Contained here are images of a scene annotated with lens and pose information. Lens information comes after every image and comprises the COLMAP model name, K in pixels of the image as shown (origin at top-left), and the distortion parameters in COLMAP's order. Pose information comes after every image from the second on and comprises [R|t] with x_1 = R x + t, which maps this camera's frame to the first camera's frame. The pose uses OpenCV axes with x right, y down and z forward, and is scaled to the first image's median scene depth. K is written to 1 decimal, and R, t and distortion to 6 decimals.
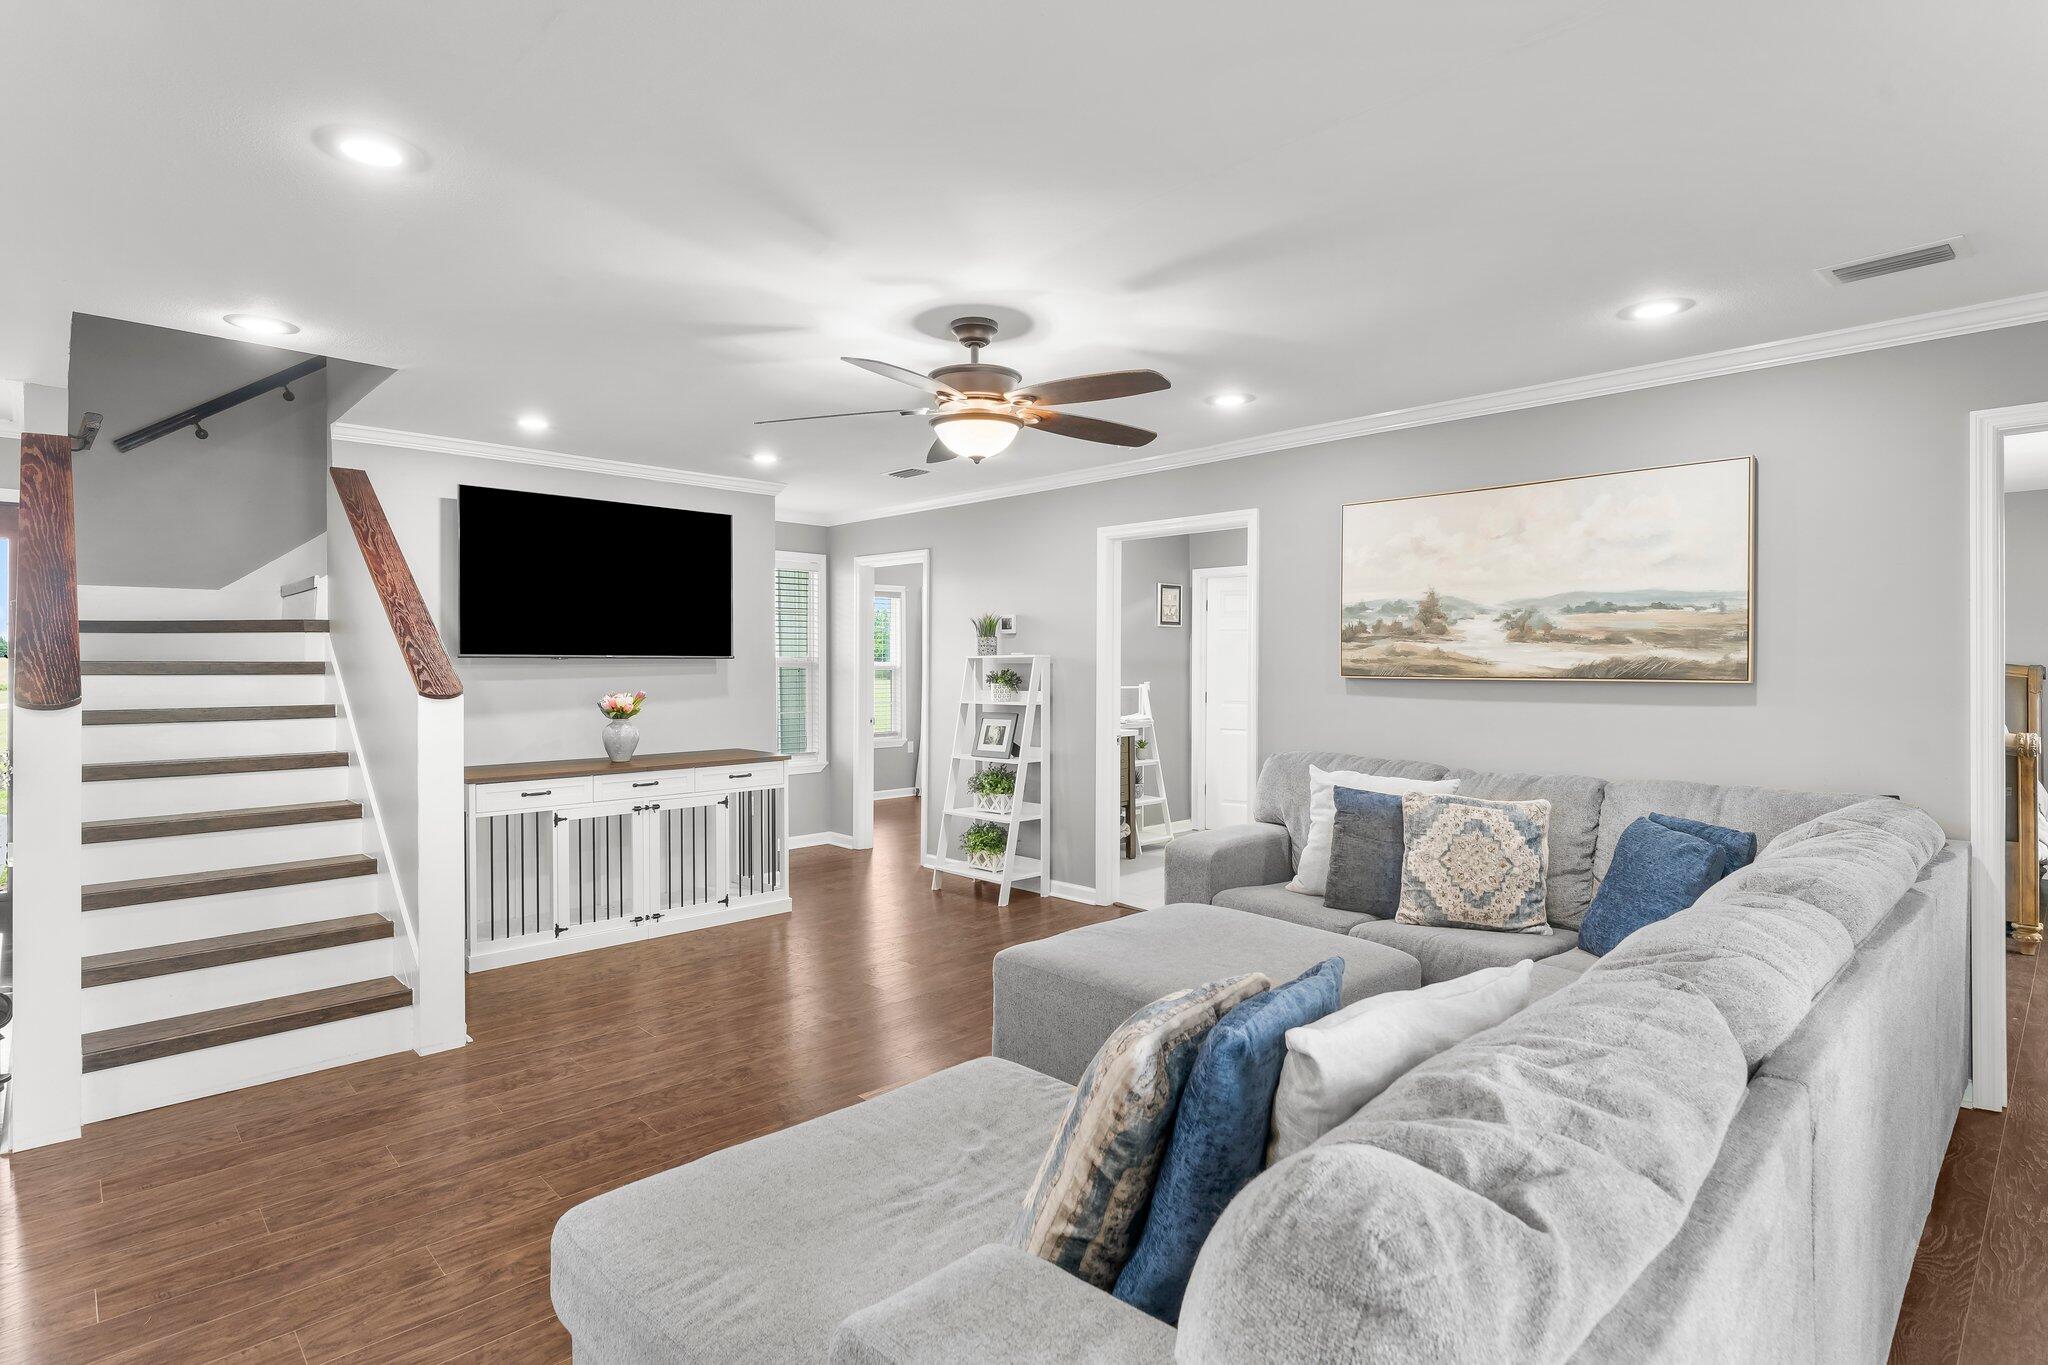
lens RADIAL K [[1061.3, 0, 1024.0], [0, 1061.3, 682.5], [0, 0, 1]] dist [0.016731, 0.000063]
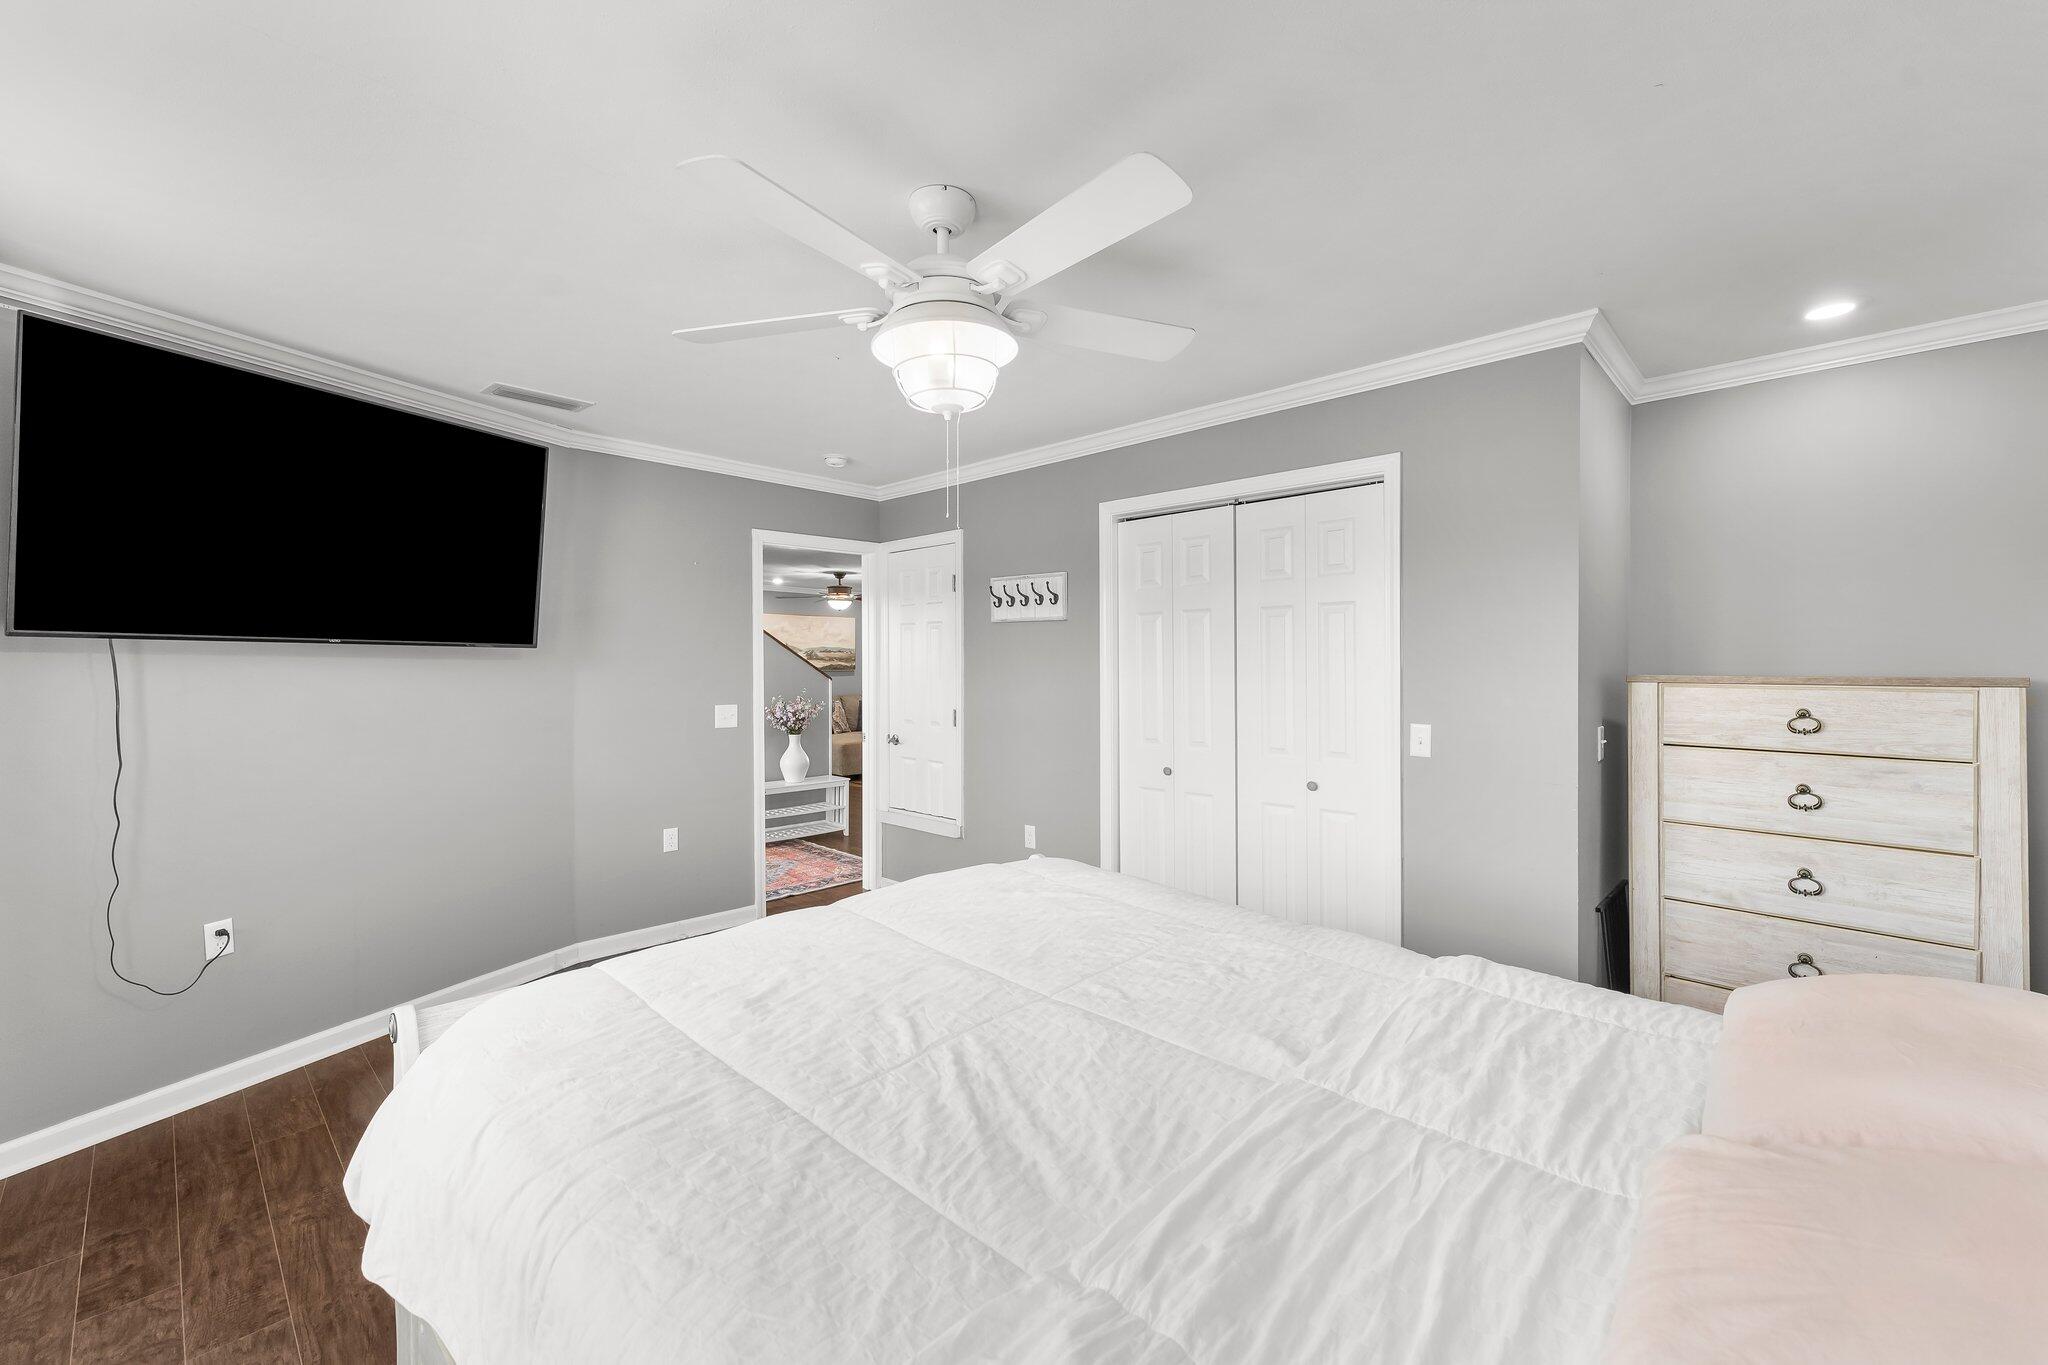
lens RADIAL K [[826.1, 0, 1024.0], [0, 826.1, 682.5], [0, 0, 1]] dist [0.000221, 0.000019]
pose [[-0.055019, -0.012947, 0.998401, -2.301642], [0.023476, 0.999623, 0.014257, 0.015362], [-0.998209, 0.024222, -0.054694, 0.434259]]
